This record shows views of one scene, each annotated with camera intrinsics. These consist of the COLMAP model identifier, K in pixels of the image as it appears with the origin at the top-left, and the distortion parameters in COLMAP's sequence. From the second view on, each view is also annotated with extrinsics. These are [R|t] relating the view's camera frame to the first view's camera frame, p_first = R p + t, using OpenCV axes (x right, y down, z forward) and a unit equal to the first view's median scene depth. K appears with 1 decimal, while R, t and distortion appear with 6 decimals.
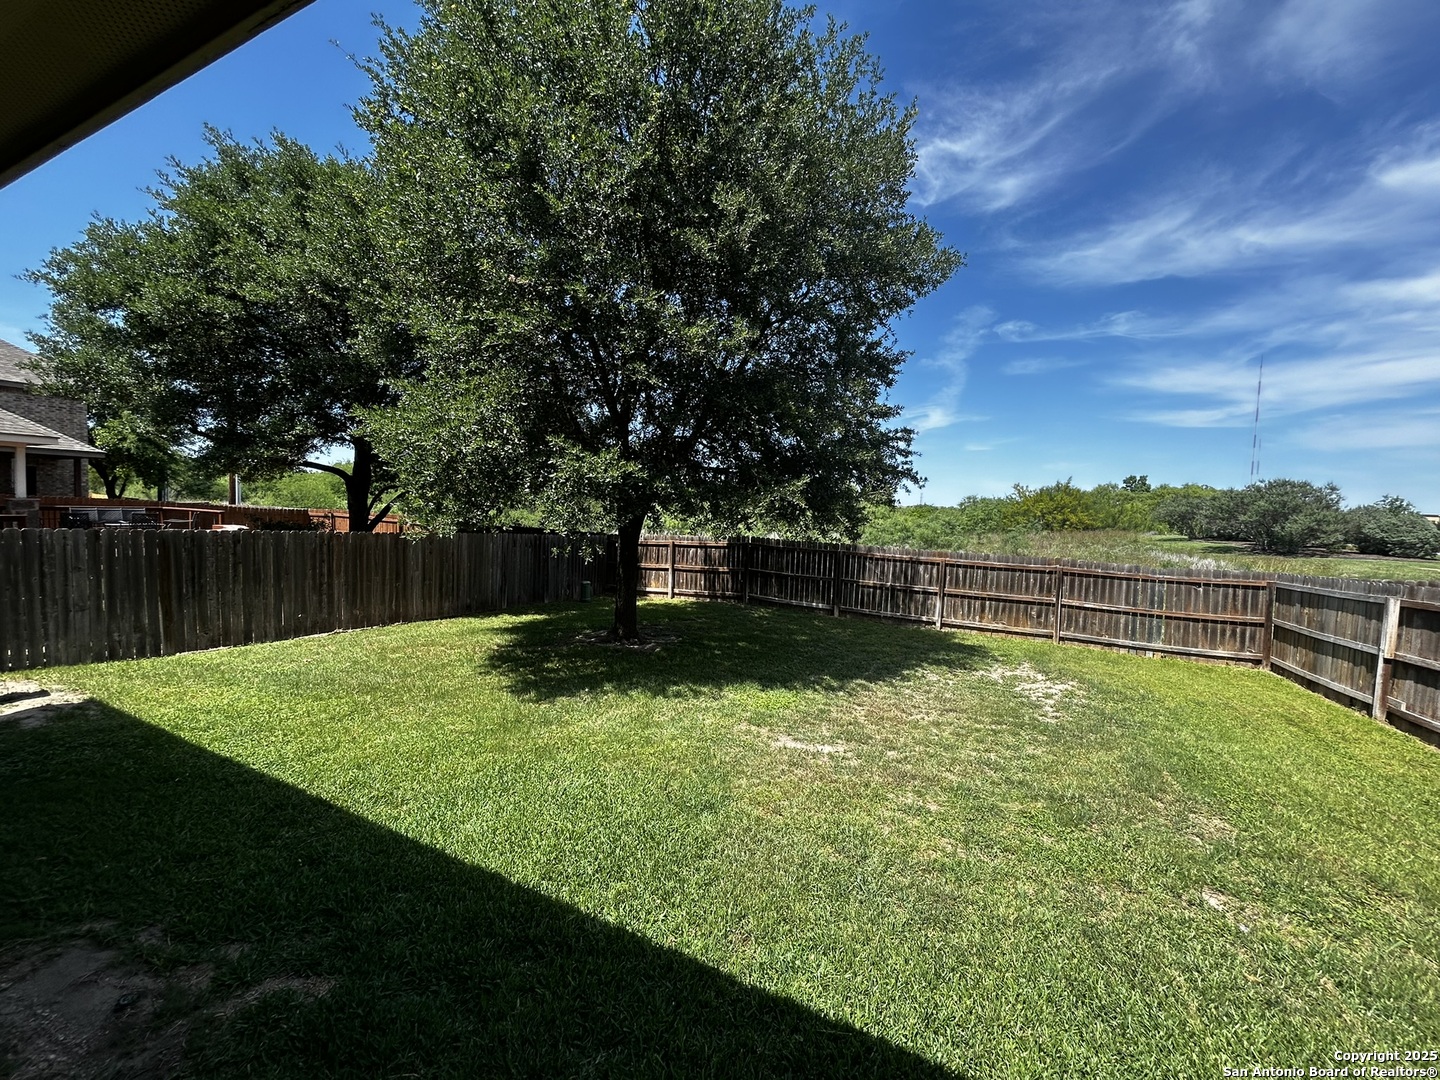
lens RADIAL K [[583.6, 0, 724.2], [0, 583.6, 528.9], [0, 0, 1]] dist [0.000060, 0.000899]
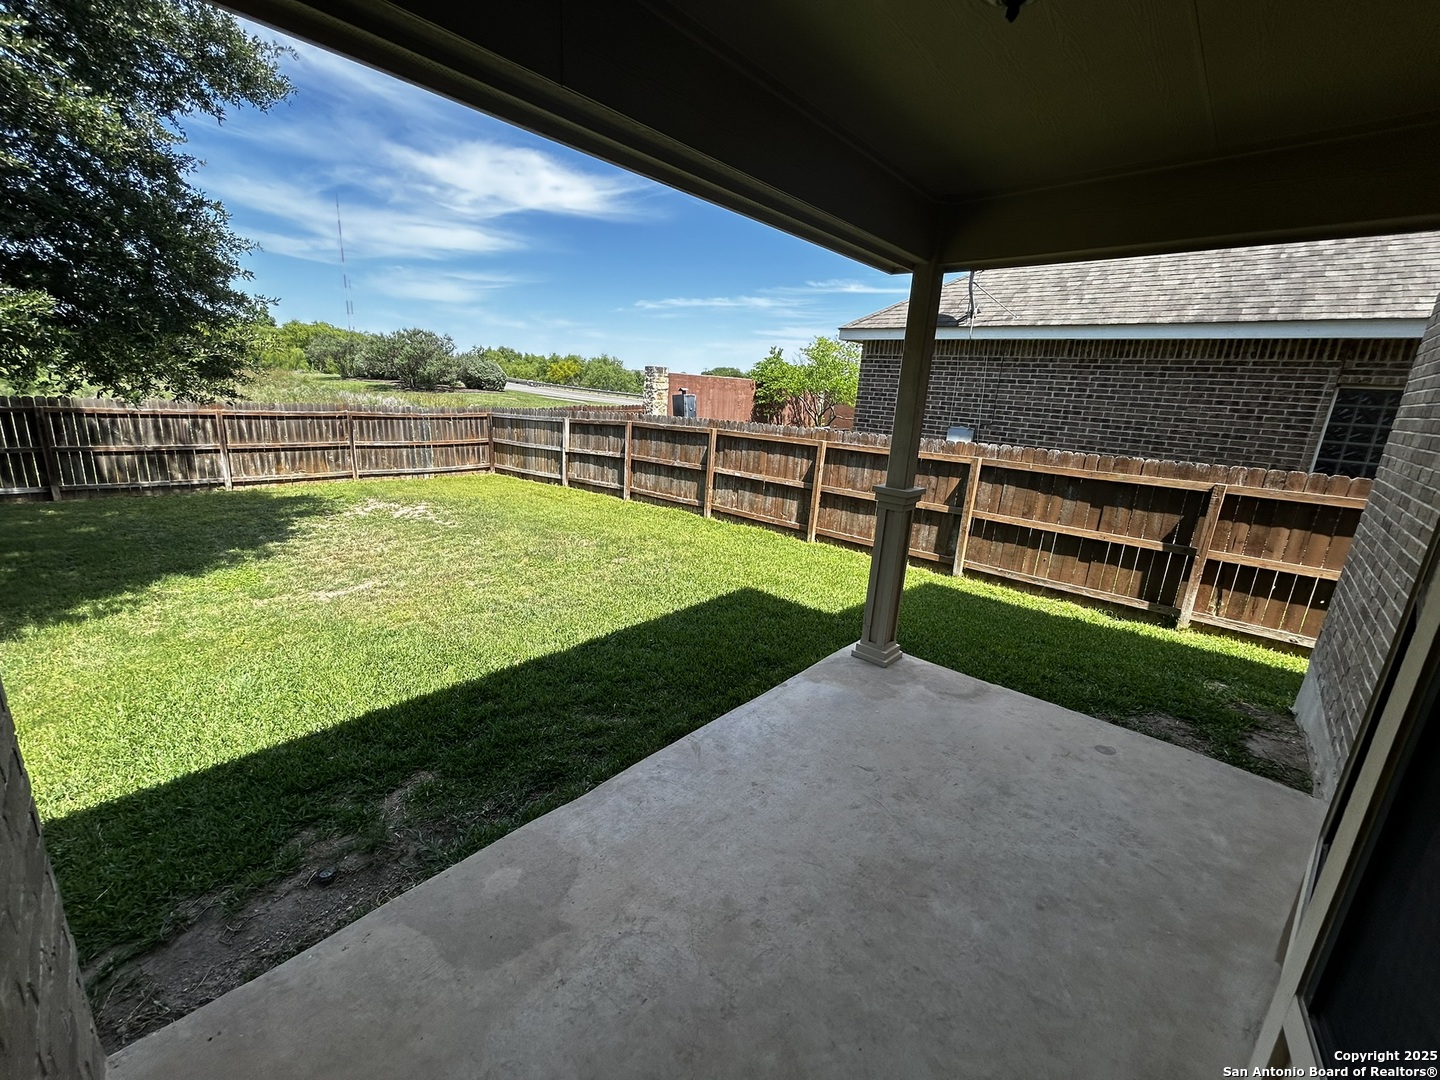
lens RADIAL K [[583.6, 0, 722.1], [0, 583.6, 543.6], [0, 0, 1]] dist [0.000060, 0.000899]
pose [[0.279685, -0.269613, 0.921458, -0.318229], [-0.013759, 0.958536, 0.284638, -0.020152], [-0.959993, -0.092288, 0.264379, 0.011606]]
